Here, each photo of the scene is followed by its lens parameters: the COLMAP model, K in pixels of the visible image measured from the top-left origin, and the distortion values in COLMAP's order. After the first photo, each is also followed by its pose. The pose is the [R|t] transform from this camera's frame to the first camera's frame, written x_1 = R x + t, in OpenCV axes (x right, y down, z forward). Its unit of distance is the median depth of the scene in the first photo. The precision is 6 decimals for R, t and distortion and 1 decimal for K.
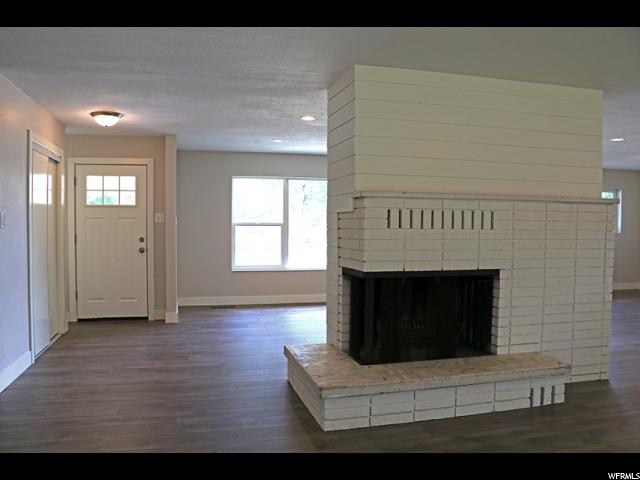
lens RADIAL K [[525.5, 0, 320.0], [0, 525.5, 240.0], [0, 0, 1]] dist [-0.169530, 0.134359]
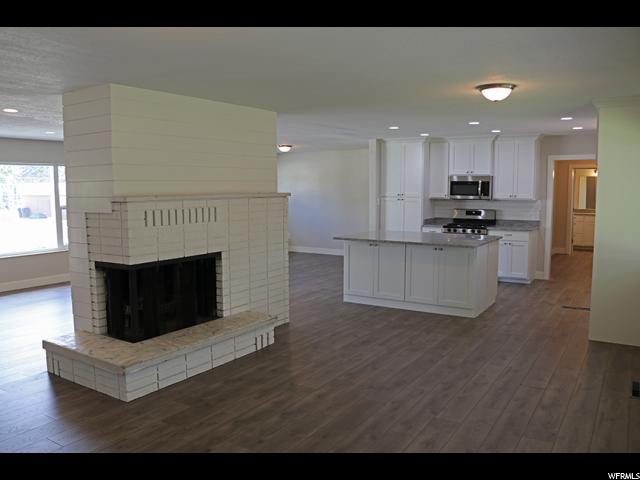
lens RADIAL K [[525.5, 0, 320.0], [0, 525.5, 240.0], [0, 0, 1]] dist [-0.169530, 0.134359]
pose [[0.736970, -0.076954, 0.671531, -0.364708], [0.029795, 0.996231, 0.081465, -0.075265], [-0.675269, -0.040029, 0.736485, -0.138588]]
